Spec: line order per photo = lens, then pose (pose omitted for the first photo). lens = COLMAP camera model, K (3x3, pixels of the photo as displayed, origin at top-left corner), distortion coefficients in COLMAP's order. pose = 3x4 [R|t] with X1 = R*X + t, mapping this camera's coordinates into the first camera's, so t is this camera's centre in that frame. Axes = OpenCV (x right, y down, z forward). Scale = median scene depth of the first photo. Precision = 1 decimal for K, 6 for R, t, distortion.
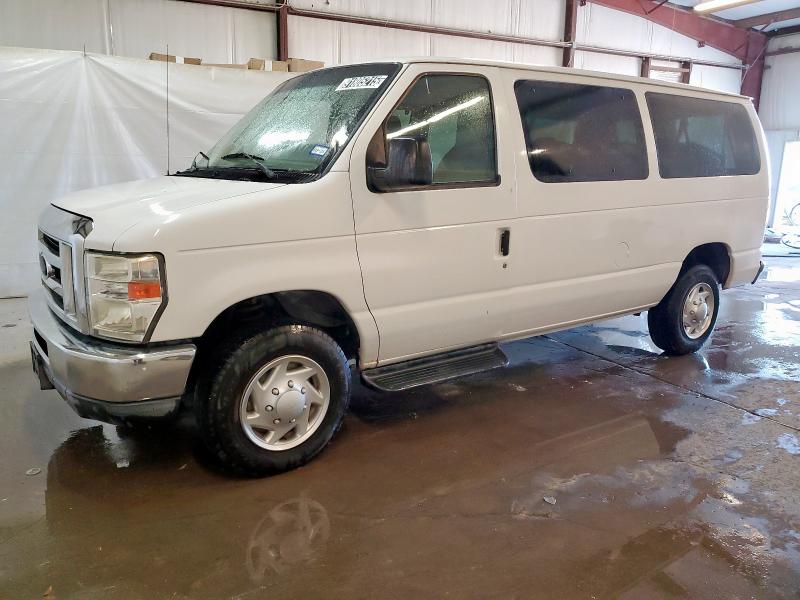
lens RADIAL K [[652.0, 0, 400.0], [0, 652.0, 300.0], [0, 0, 1]] dist [-0.008249, -0.003462]
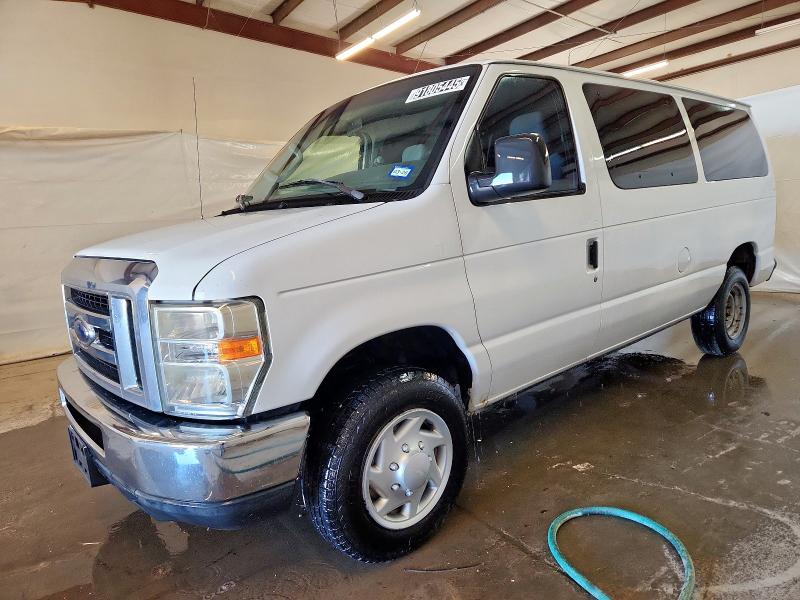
lens RADIAL K [[546.9, 0, 400.0], [0, 546.9, 300.0], [0, 0, 1]] dist [0.031007, 0.000825]
pose [[0.991371, -0.097391, 0.087743, -0.215360], [0.101779, 0.993696, -0.046996, -0.017195], [-0.082613, 0.055521, 0.995034, 0.285806]]
